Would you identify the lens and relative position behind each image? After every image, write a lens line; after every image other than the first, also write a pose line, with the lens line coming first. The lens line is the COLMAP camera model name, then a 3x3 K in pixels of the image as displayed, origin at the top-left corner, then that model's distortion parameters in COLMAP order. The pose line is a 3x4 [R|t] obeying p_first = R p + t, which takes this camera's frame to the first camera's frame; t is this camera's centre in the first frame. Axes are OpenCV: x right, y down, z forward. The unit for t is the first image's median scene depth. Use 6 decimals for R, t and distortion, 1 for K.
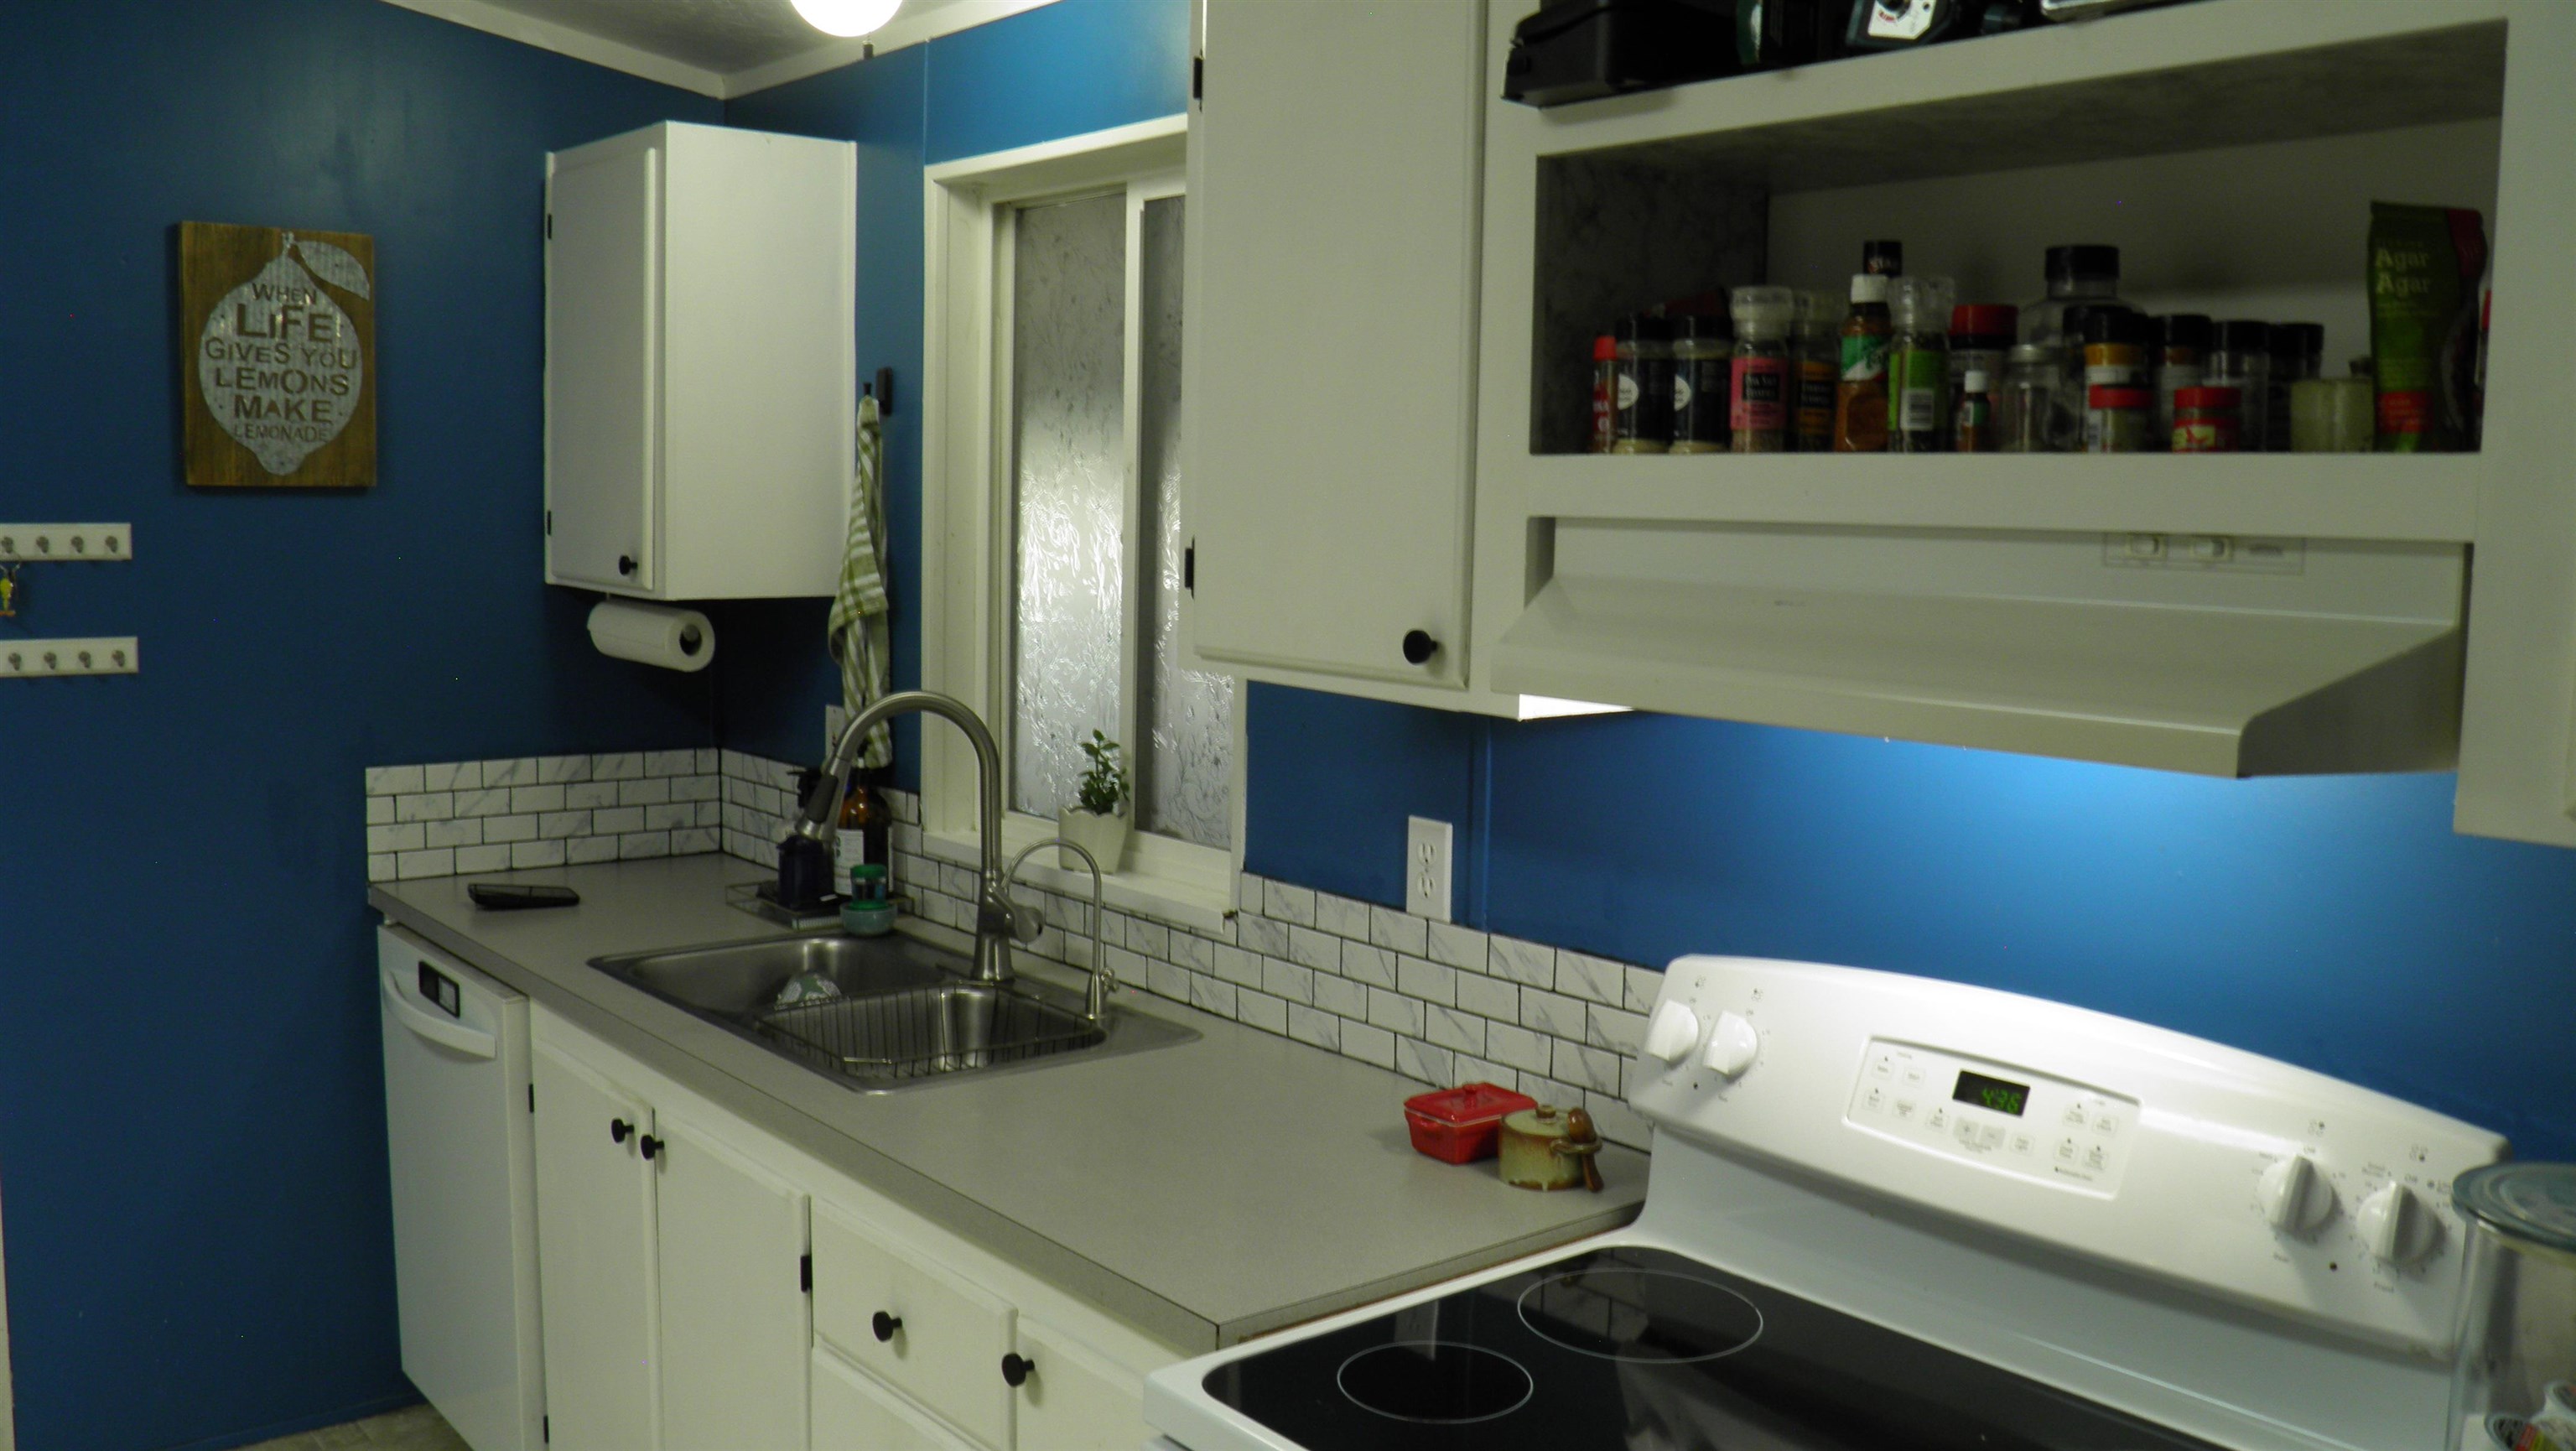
lens RADIAL K [[2155.1, 0, 1286.5], [0, 2155.1, 740.3], [0, 0, 1]] dist [-0.116151, 0.031252]
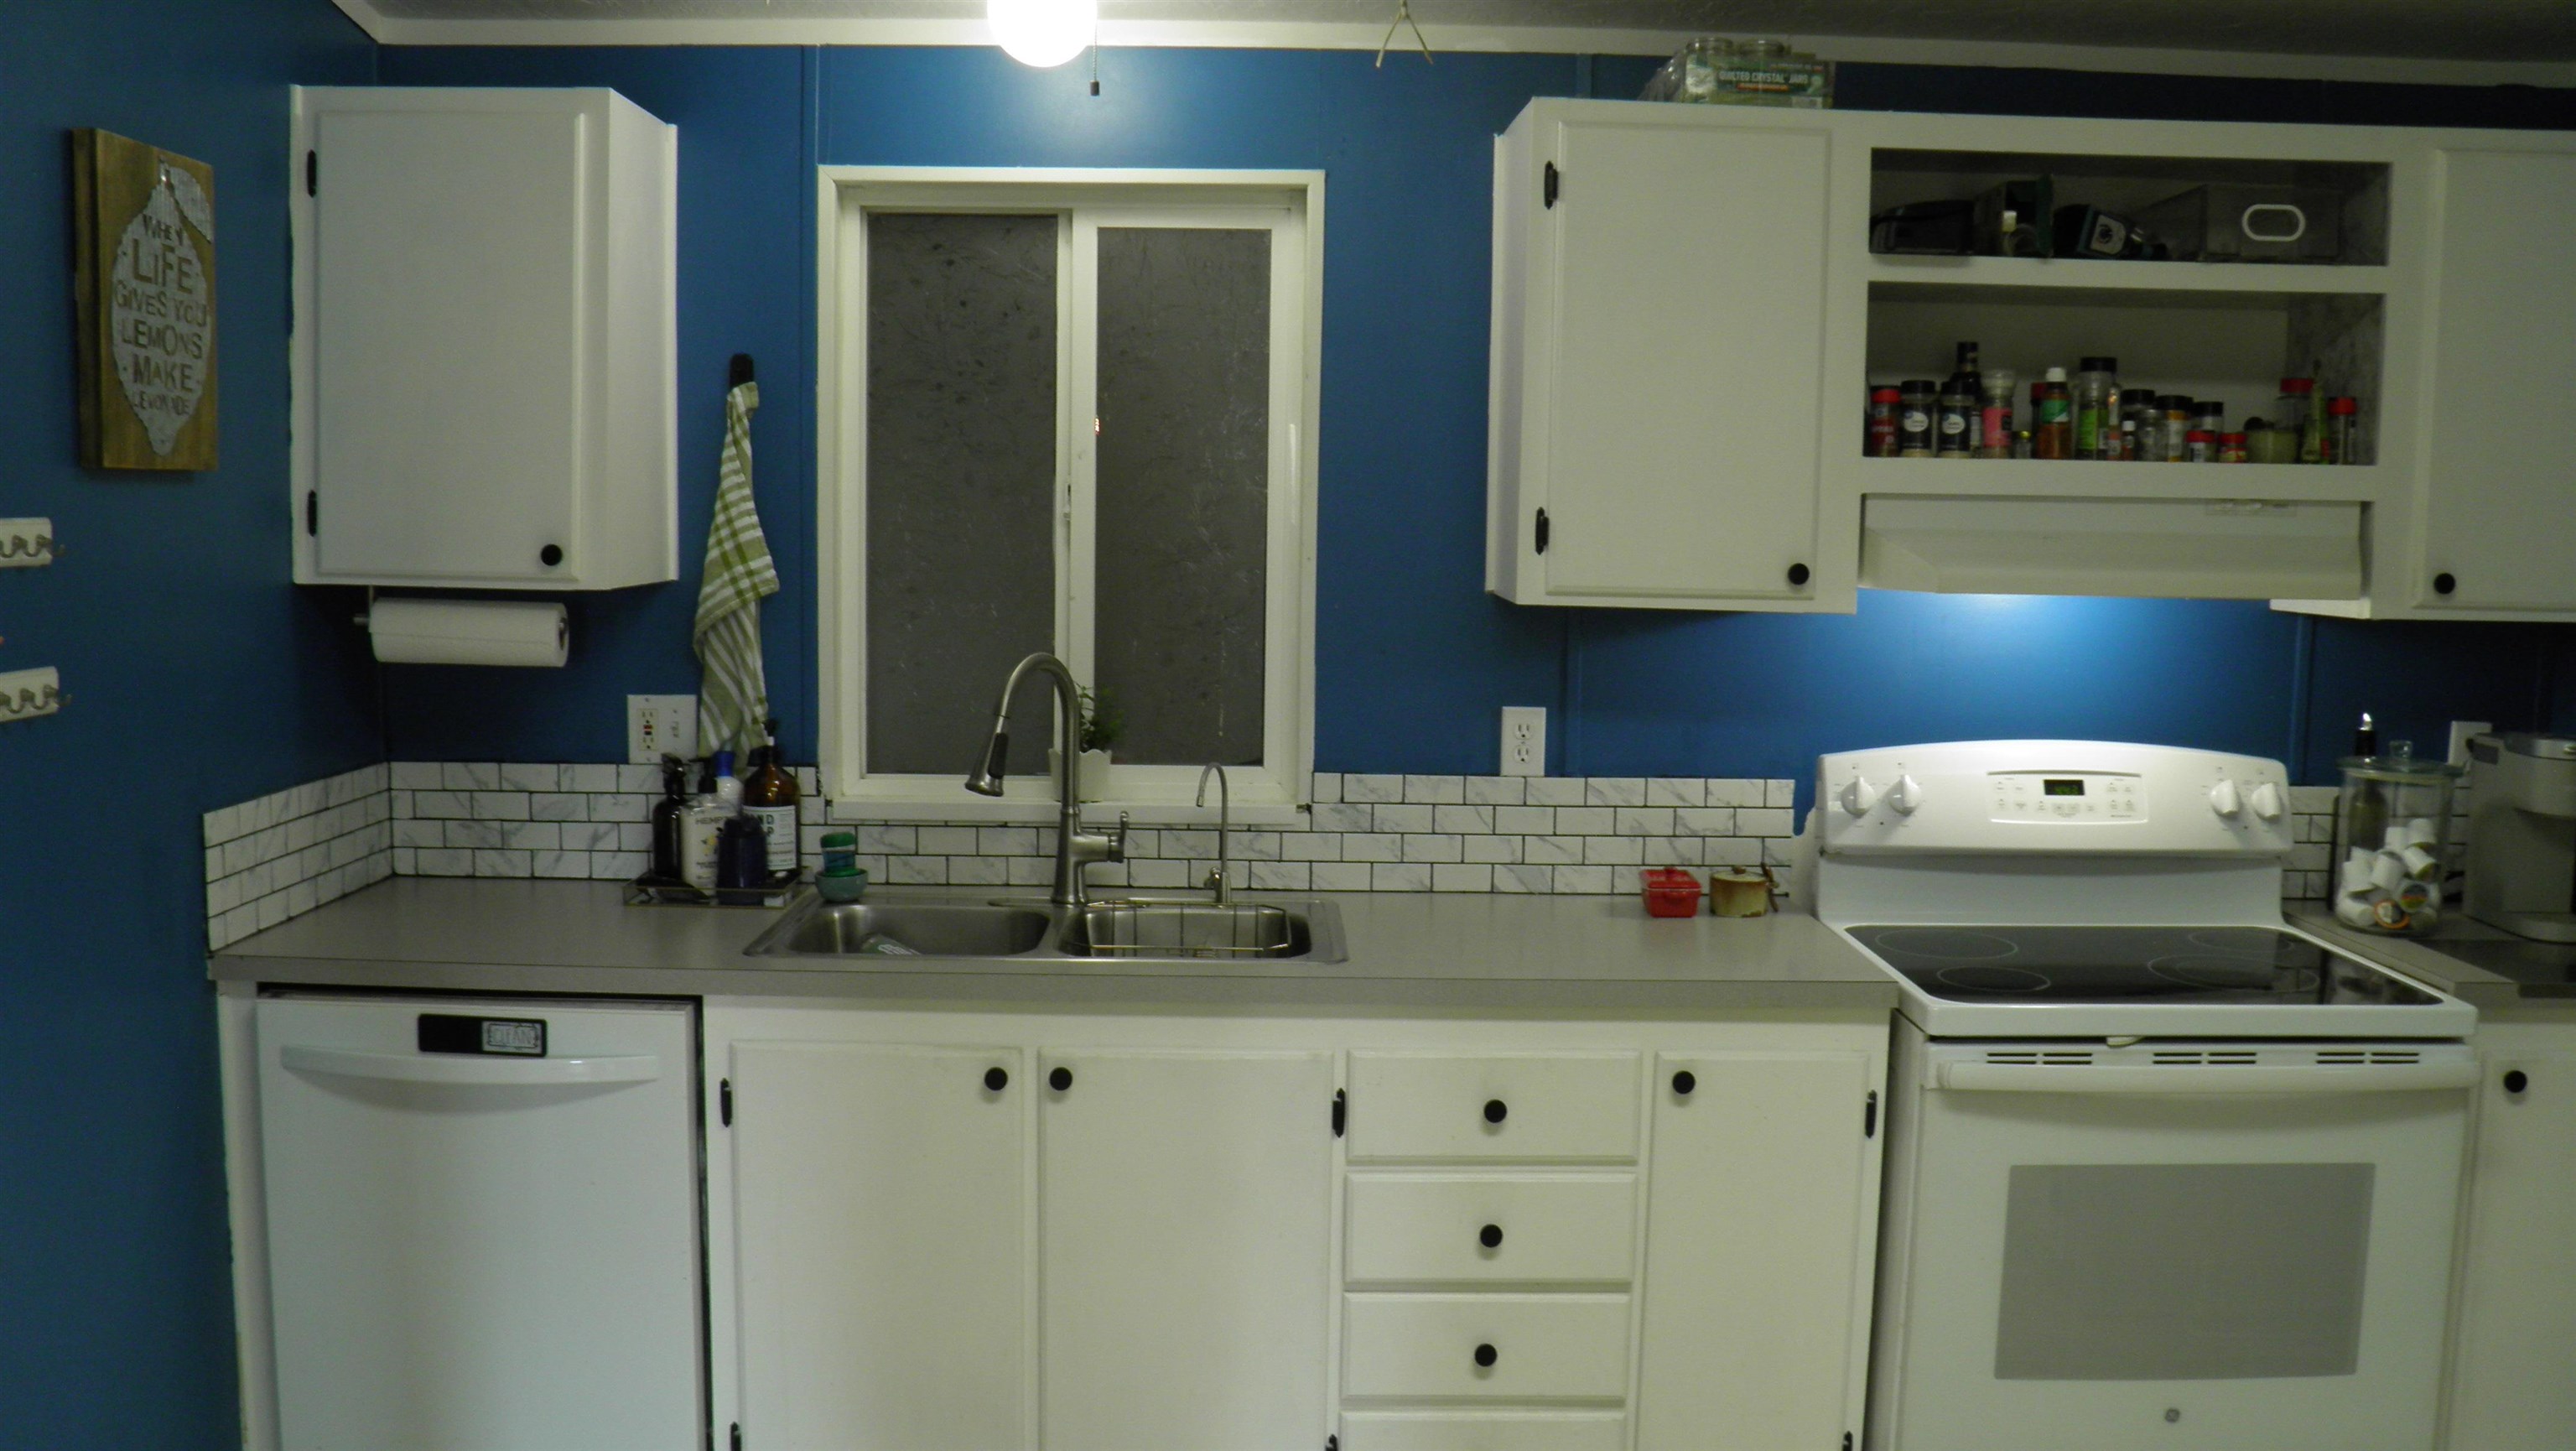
lens RADIAL K [[2155.1, 0, 1281.7], [0, 2155.1, 720.3], [0, 0, 1]] dist [-0.116151, 0.031252]
pose [[0.627737, -0.089715, 0.773238, -1.102726], [0.088383, 0.995127, 0.043708, -0.029653], [-0.773392, 0.040904, 0.632607, 0.219413]]
